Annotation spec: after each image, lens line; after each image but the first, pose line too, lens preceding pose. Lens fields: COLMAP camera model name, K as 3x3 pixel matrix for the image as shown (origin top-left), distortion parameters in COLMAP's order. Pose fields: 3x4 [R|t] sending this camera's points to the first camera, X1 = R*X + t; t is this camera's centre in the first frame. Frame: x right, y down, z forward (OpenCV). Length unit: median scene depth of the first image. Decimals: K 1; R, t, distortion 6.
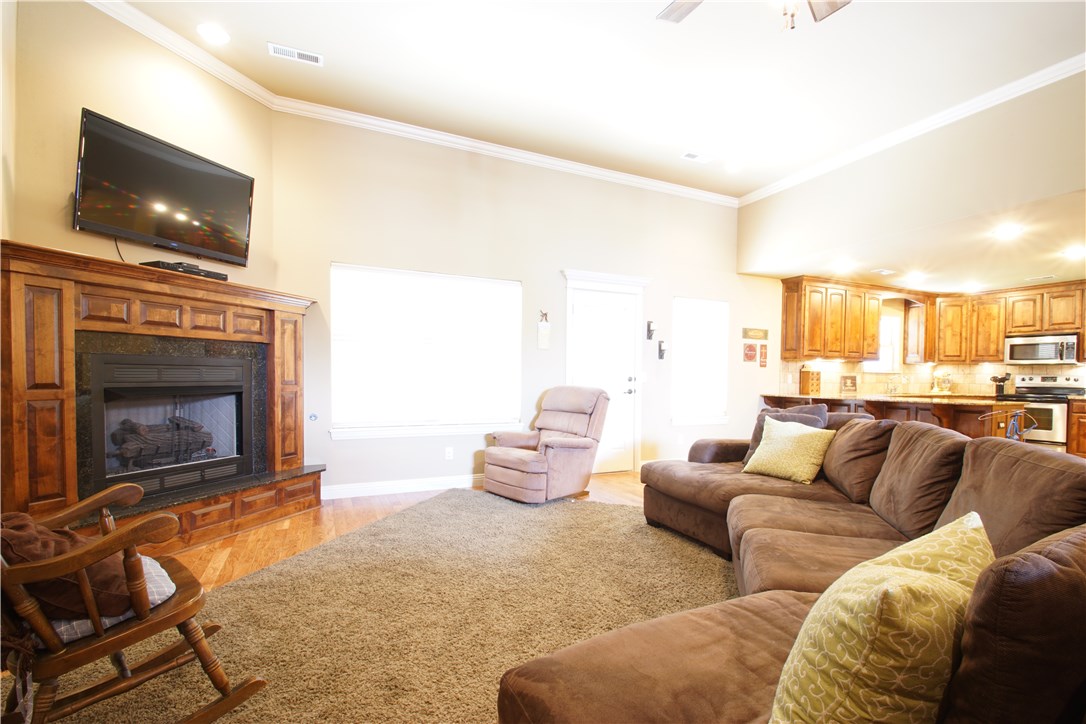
lens RADIAL K [[485.0, 0, 543.7], [0, 485.0, 384.2], [0, 0, 1]] dist [0.011386, -0.014724]
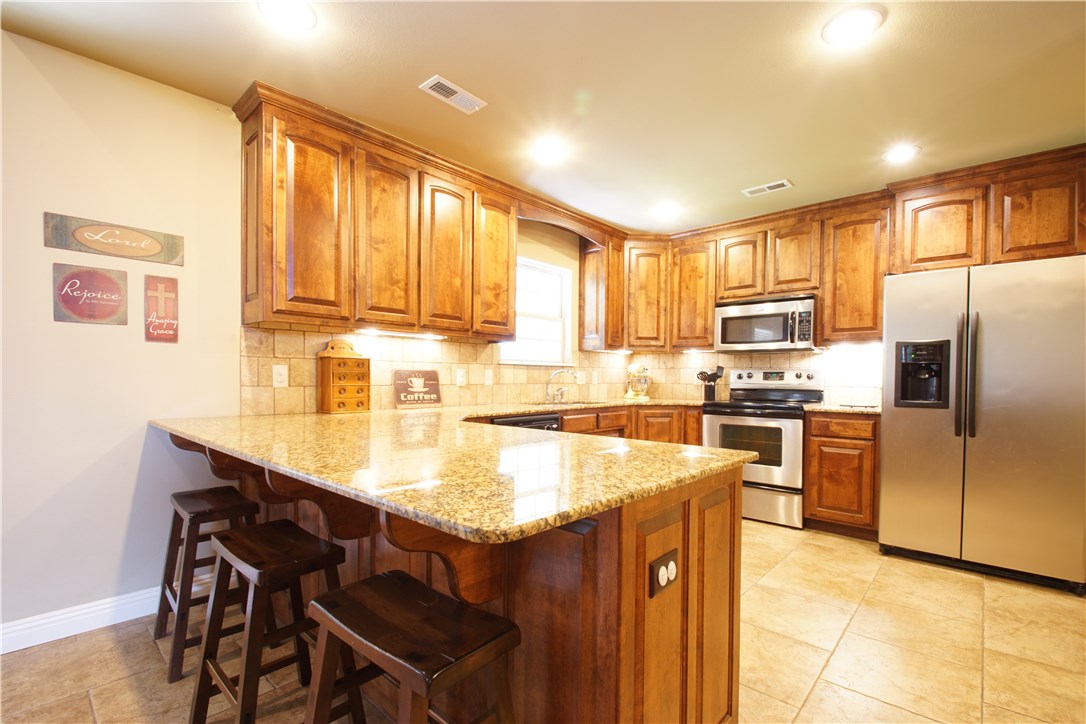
lens RADIAL K [[485.0, 0, 543.7], [0, 485.0, 384.2], [0, 0, 1]] dist [0.011386, -0.014724]
pose [[0.922211, -0.007584, 0.386612, 0.545922], [0.007593, 0.999970, 0.001506, -0.003085], [-0.386612, 0.001547, 0.922241, 0.549957]]
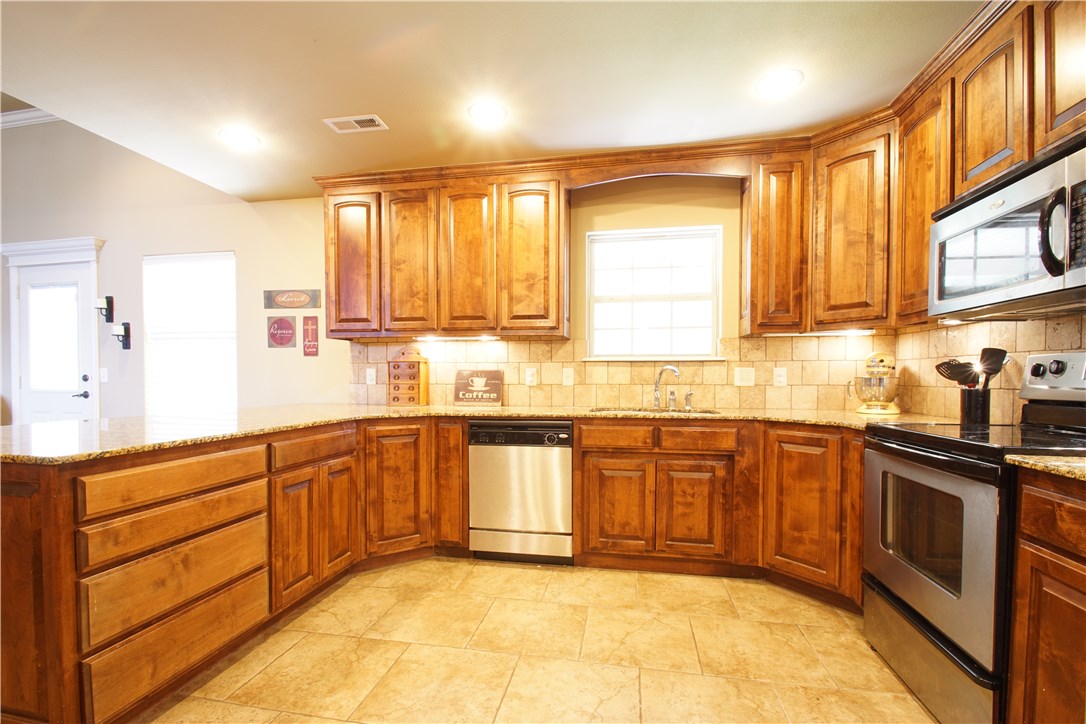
lens RADIAL K [[485.0, 0, 543.7], [0, 485.0, 384.2], [0, 0, 1]] dist [0.011386, -0.014724]
pose [[0.813430, 0.000720, -0.581662, 0.966179], [-0.004903, 0.999972, -0.005619, 0.000029], [0.581642, 0.007423, 0.813411, 0.666066]]
